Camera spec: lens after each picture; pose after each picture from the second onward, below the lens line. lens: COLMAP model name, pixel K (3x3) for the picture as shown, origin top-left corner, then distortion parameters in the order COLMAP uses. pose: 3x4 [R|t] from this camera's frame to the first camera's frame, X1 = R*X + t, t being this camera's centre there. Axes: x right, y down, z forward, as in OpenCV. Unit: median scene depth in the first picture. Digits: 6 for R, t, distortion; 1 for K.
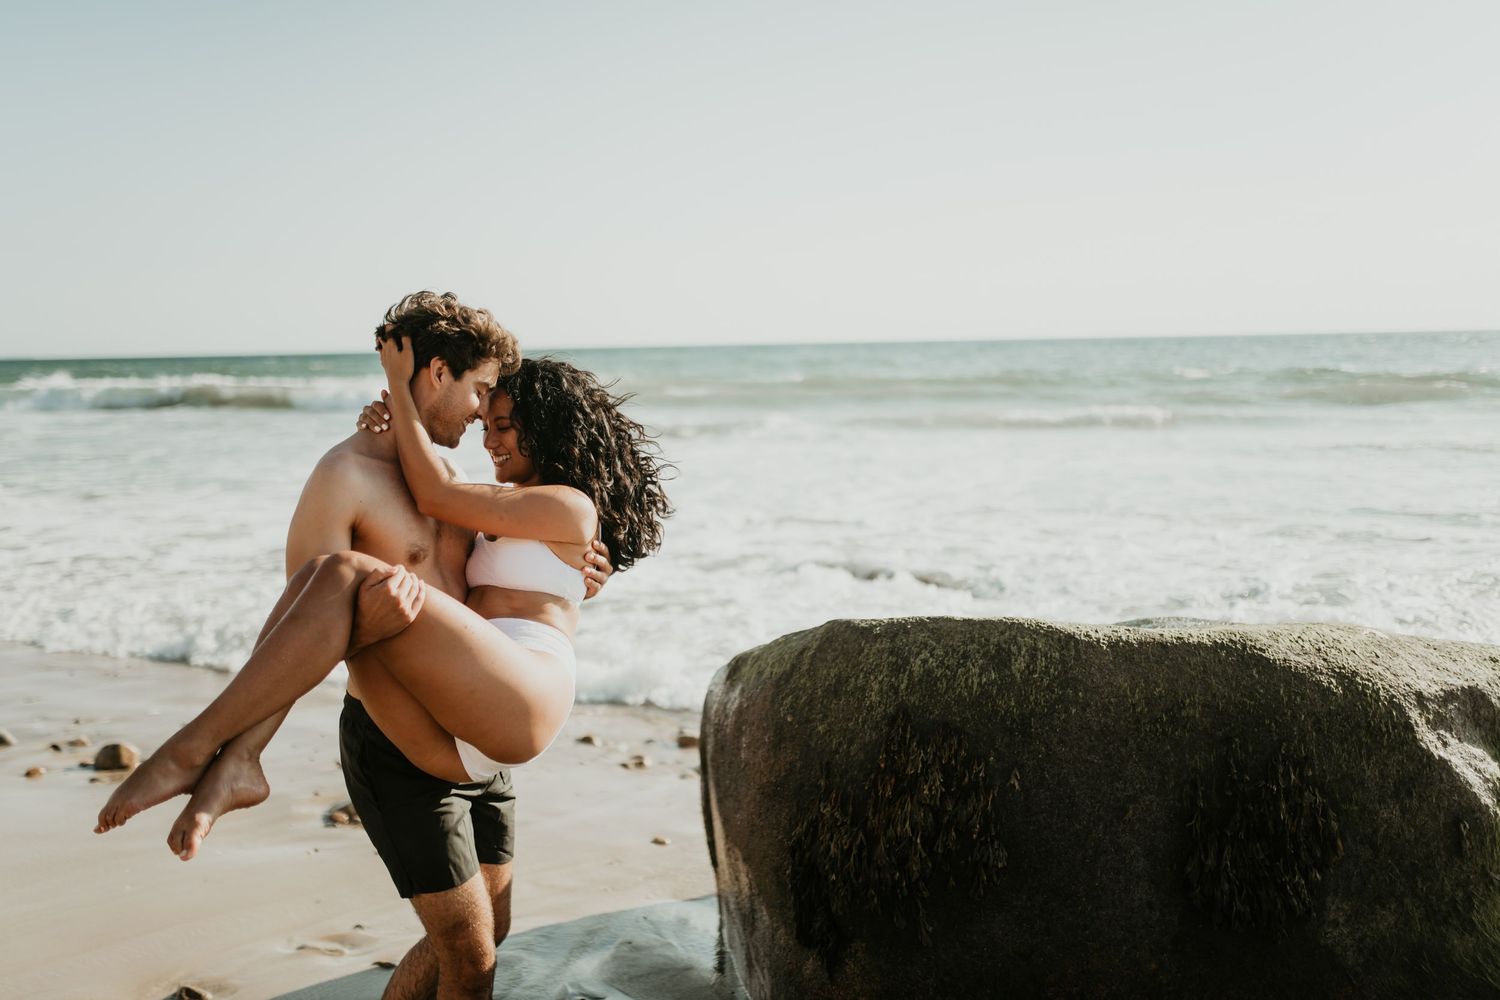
lens RADIAL K [[1425.9, 0, 750.0], [0, 1425.9, 500.0], [0, 0, 1]] dist [-0.056359, 0.087378]
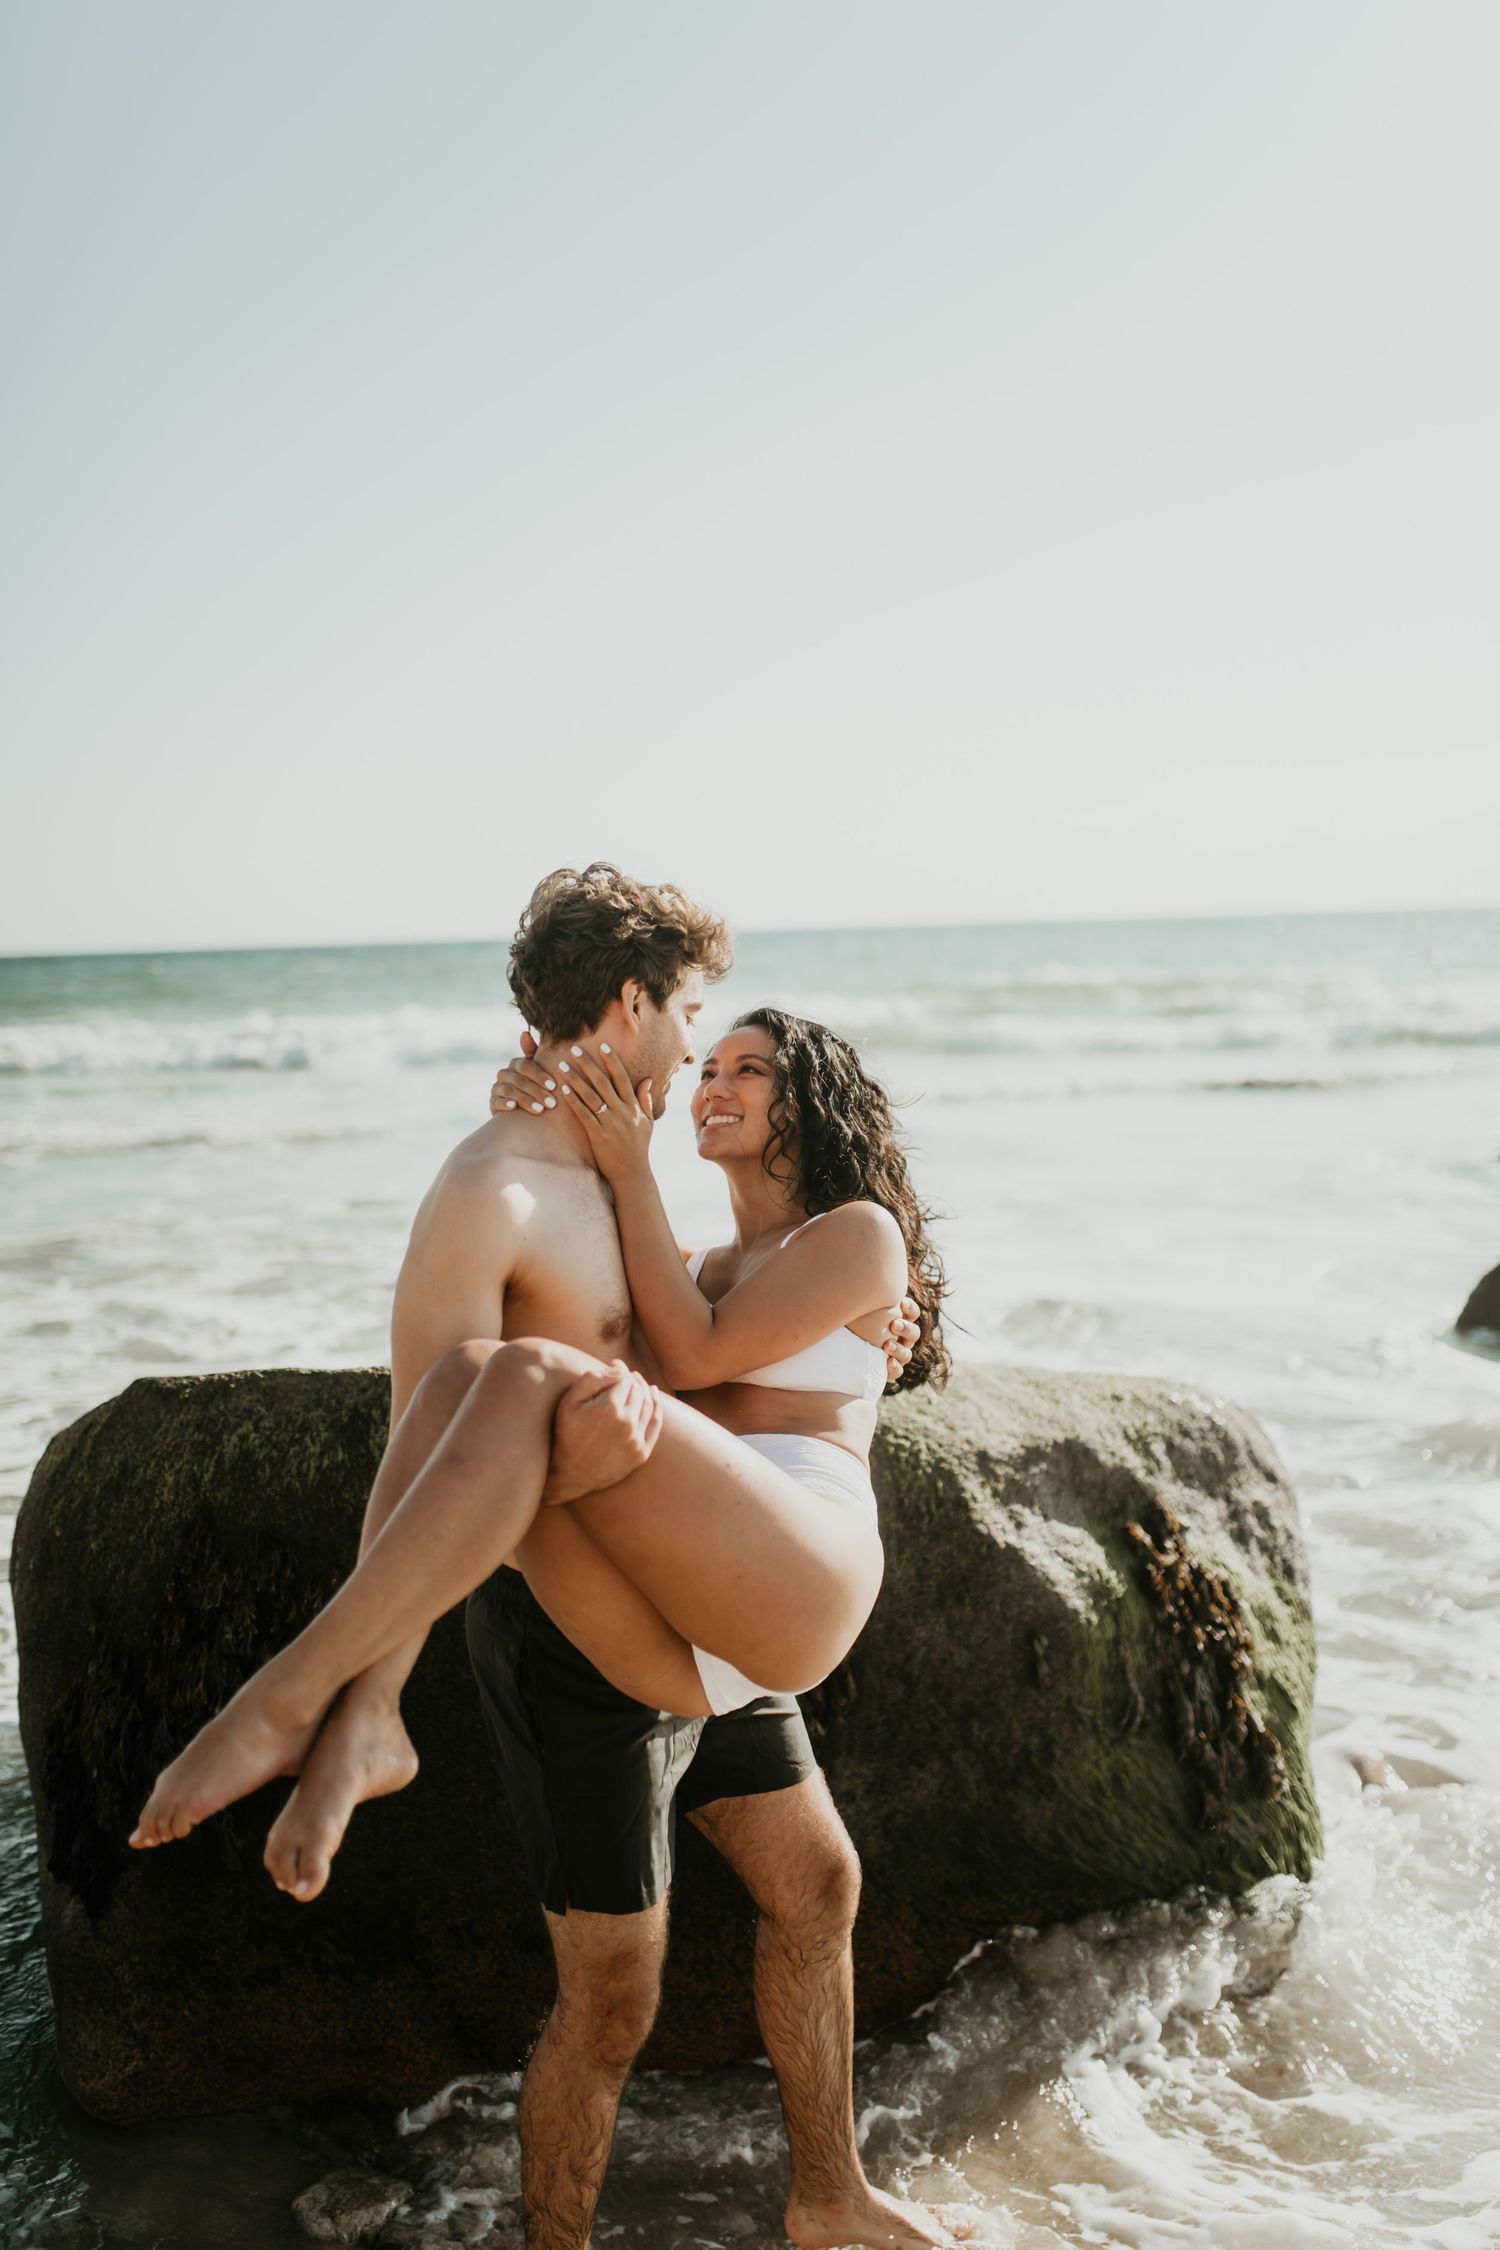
lens RADIAL K [[2138.9, 0, 750.0], [0, 2138.9, 1125.0], [0, 0, 1]] dist [-0.056359, 0.087378]
pose [[0.990442, -0.025987, 0.135460, 0.227454], [0.028843, 0.999400, -0.019165, -0.006999], [-0.134881, 0.022889, 0.990597, -0.022041]]
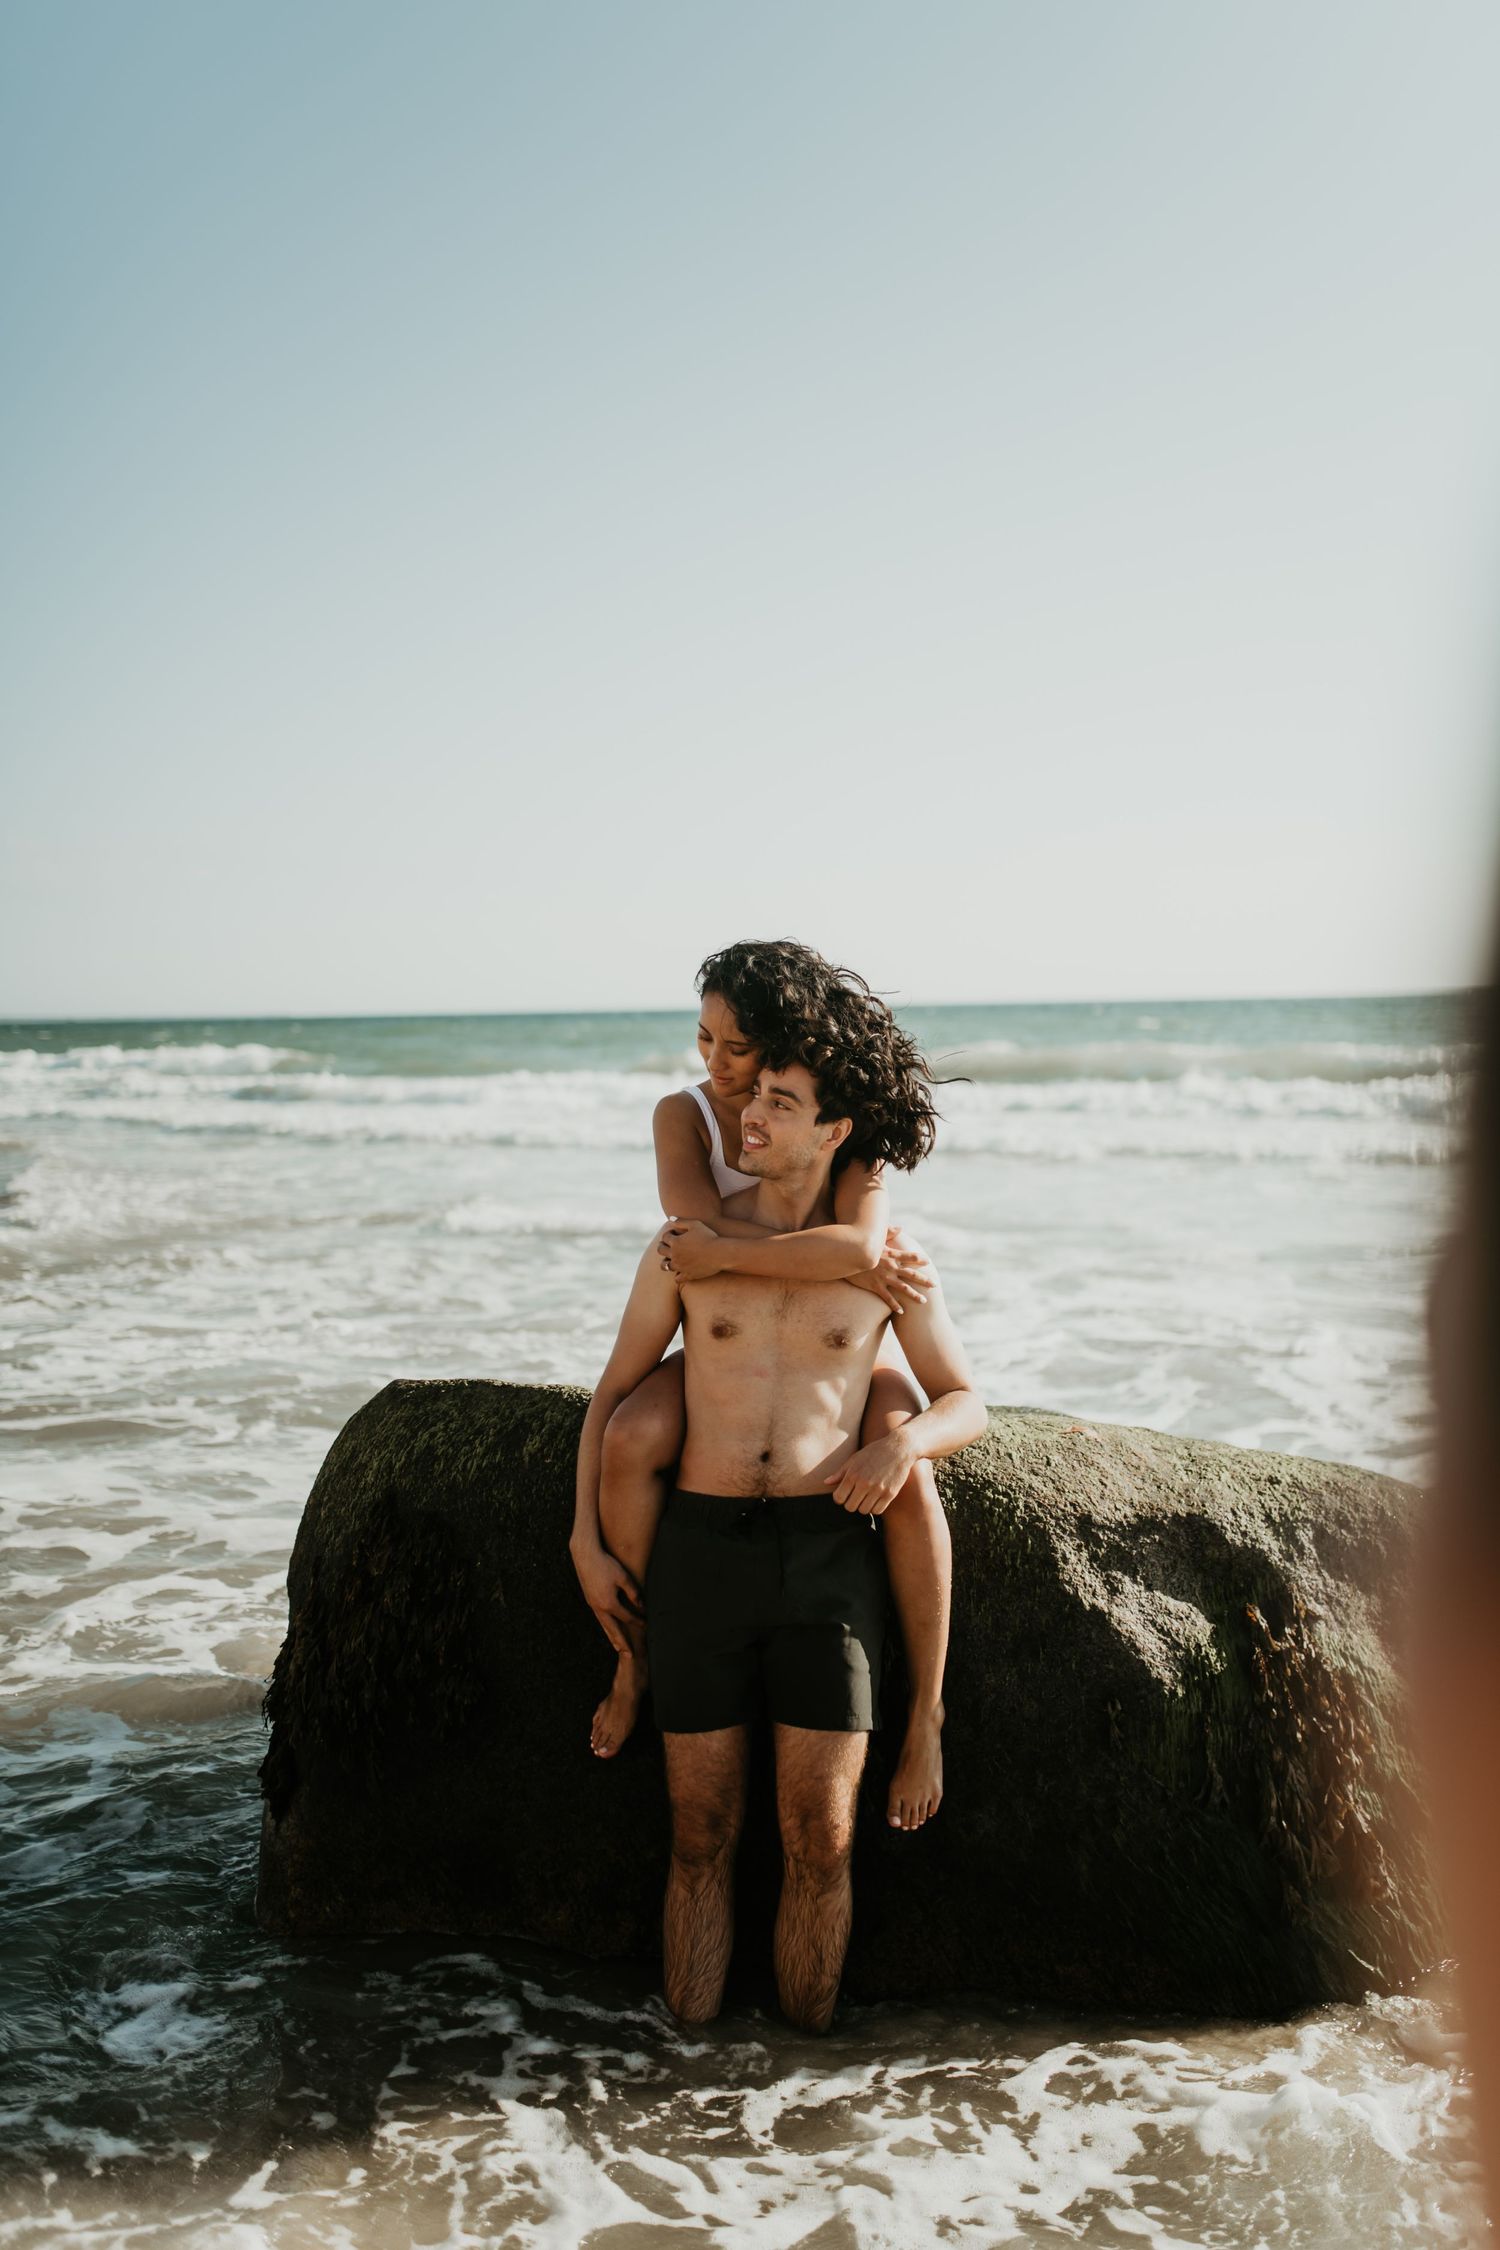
lens RADIAL K [[2130.5, 0, 750.0], [0, 2130.5, 1125.0], [0, 0, 1]] dist [-0.023162, 0.004303]
pose [[0.967332, 0.013939, -0.253130, 0.589735], [-0.025663, 0.998742, -0.043074, -0.011467], [0.252211, 0.048163, 0.966473, -0.097611]]
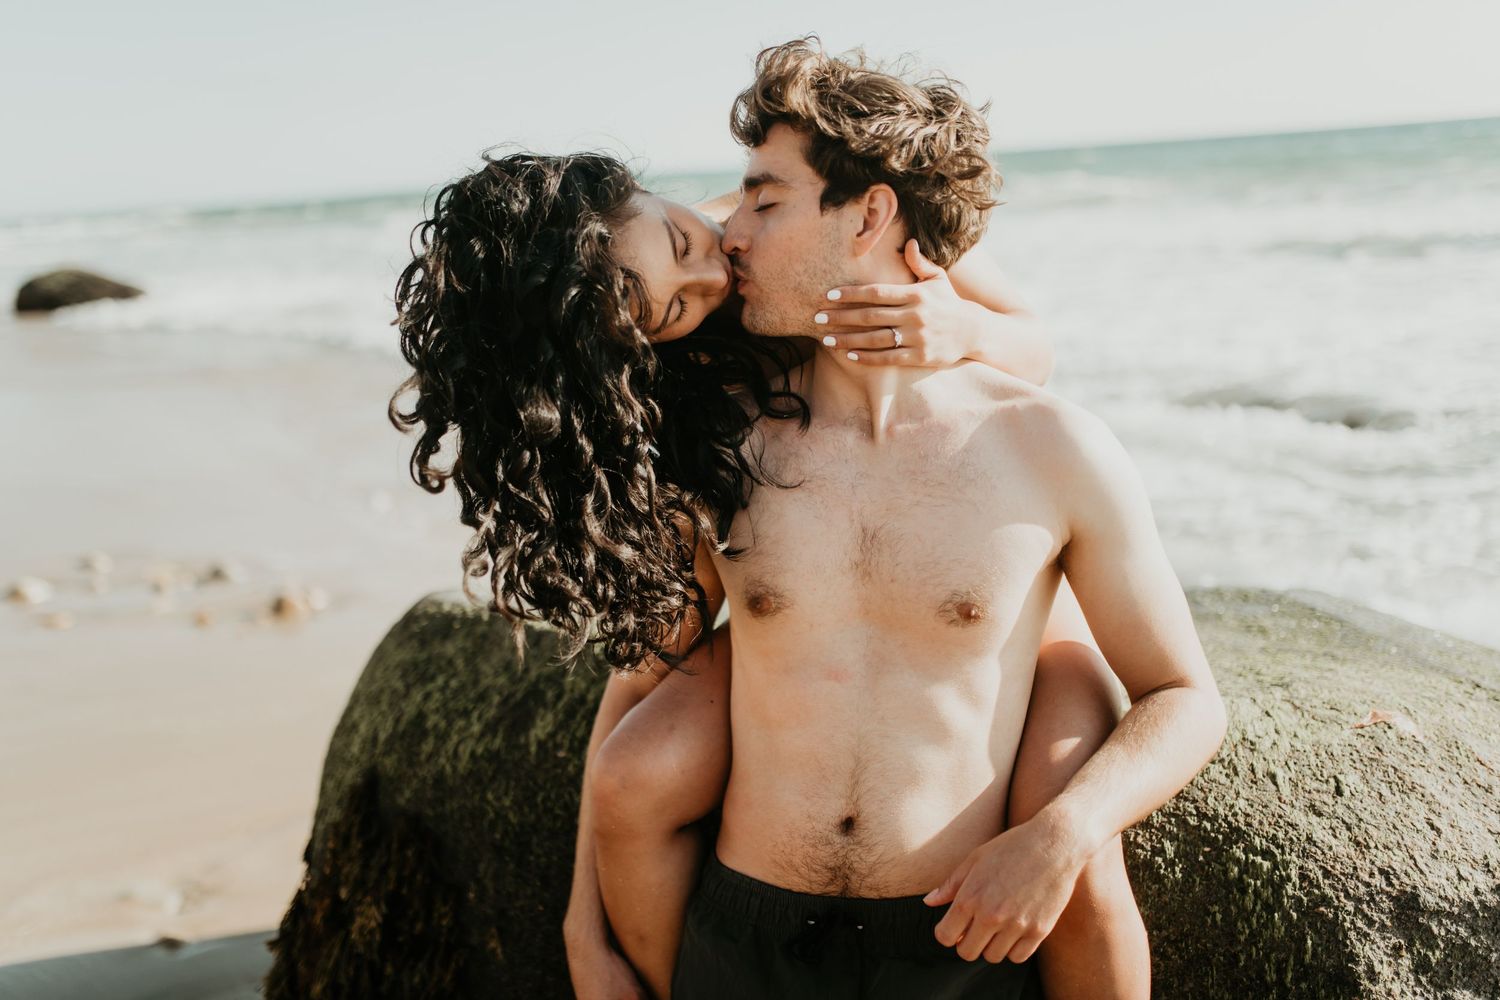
lens RADIAL K [[1425.9, 0, 750.0], [0, 1425.9, 500.0], [0, 0, 1]] dist [-0.056359, 0.087378]
pose [[0.905248, 0.054576, -0.421364, 0.475311], [0.006671, 0.989768, 0.142528, -0.043779], [0.424832, -0.131834, 0.895622, 0.562804]]
